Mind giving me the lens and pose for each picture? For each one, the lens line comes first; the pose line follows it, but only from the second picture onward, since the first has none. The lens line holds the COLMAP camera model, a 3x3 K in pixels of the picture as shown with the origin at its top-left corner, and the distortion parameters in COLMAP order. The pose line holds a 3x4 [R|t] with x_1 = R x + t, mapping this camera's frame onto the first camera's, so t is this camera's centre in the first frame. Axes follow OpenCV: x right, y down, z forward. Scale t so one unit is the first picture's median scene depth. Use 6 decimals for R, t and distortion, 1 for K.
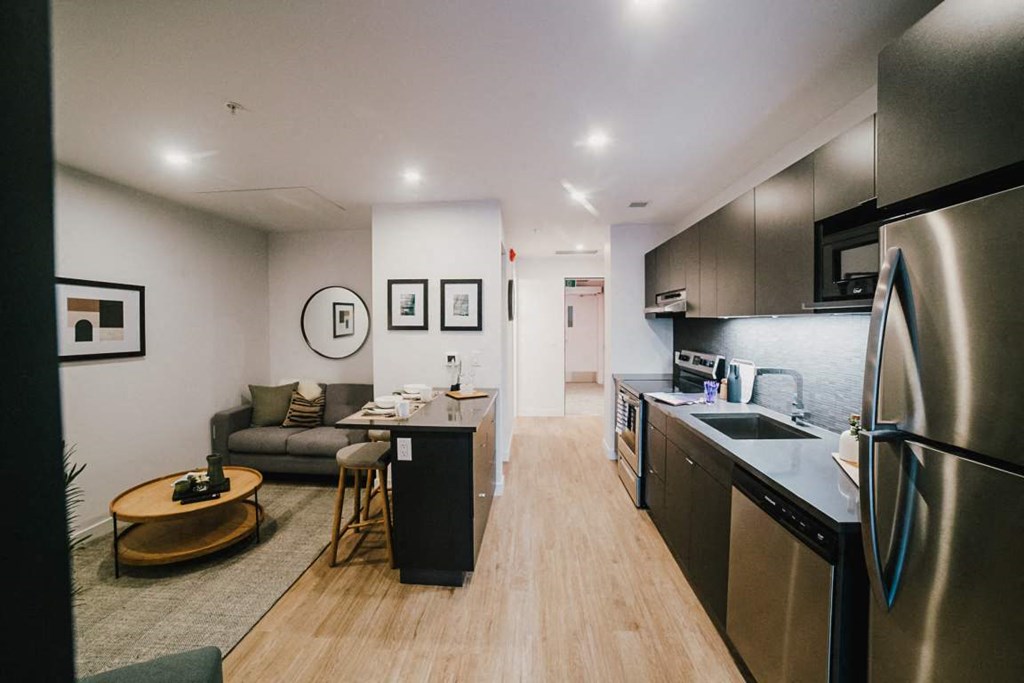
lens RADIAL K [[420.7, 0, 512.0], [0, 420.7, 341.5], [0, 0, 1]] dist [-0.000451, -0.000001]
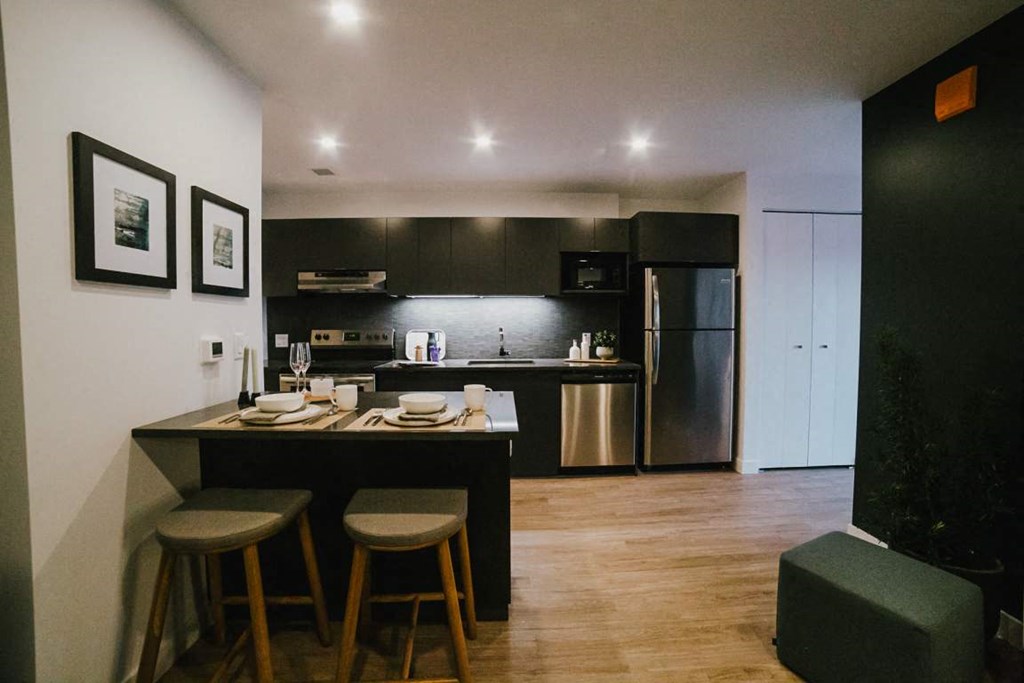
lens RADIAL K [[421.9, 0, 511.0], [0, 421.9, 324.8], [0, 0, 1]] dist [-0.000363, -0.000030]
pose [[-0.072757, 0.001356, 0.997349, -0.677589], [0.053691, 0.998554, 0.002559, 0.029824], [-0.995903, 0.053734, -0.072725, 0.680523]]
